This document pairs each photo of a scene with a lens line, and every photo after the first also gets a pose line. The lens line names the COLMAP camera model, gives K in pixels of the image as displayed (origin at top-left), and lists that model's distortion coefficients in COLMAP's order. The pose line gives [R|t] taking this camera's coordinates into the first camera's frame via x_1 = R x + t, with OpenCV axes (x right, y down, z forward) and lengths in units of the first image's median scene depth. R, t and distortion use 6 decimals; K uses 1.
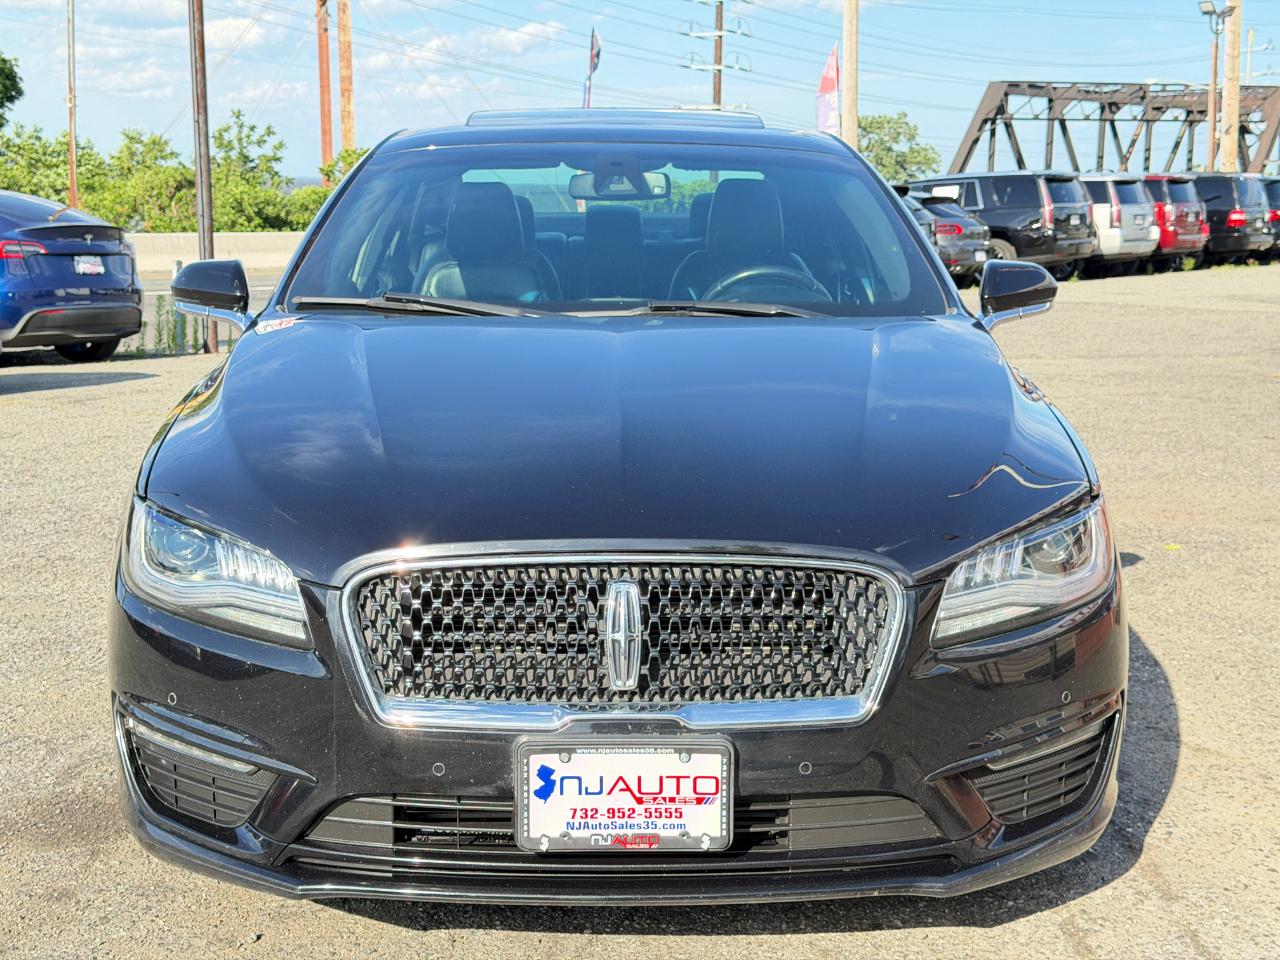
lens RADIAL K [[1792.4, 0, 645.5], [0, 1792.4, 469.0], [0, 0, 1]] dist [0.103373, 0.000000]
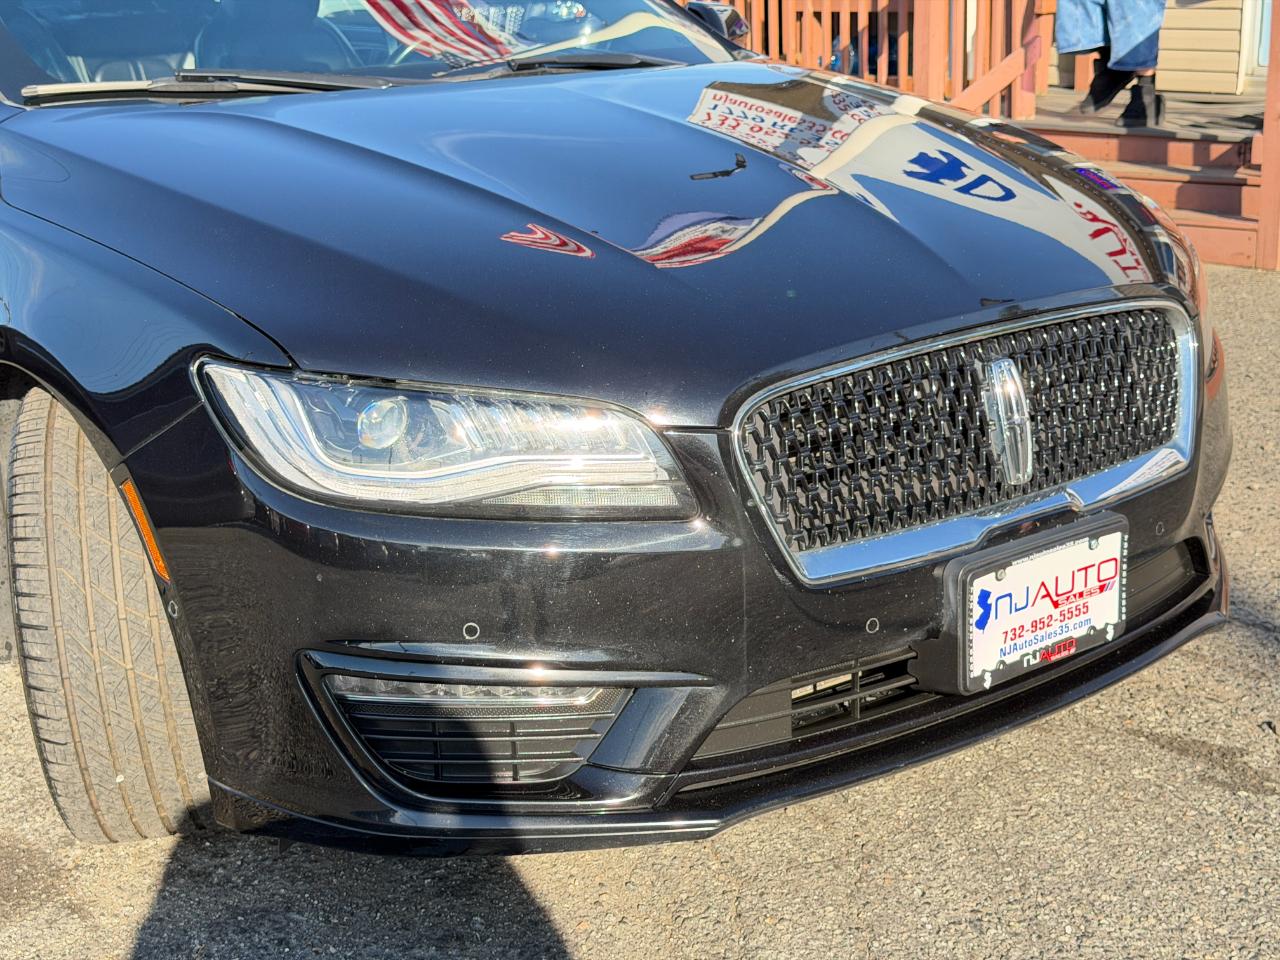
lens RADIAL K [[1792.4, 0, 627.2], [0, 1792.4, 508.4], [0, 0, 1]] dist [0.103373, 0.000000]
pose [[0.798810, -0.204272, 0.565841, -0.627369], [0.133803, 0.977354, 0.163939, -0.029153], [-0.586515, -0.055245, 0.808052, 0.410242]]
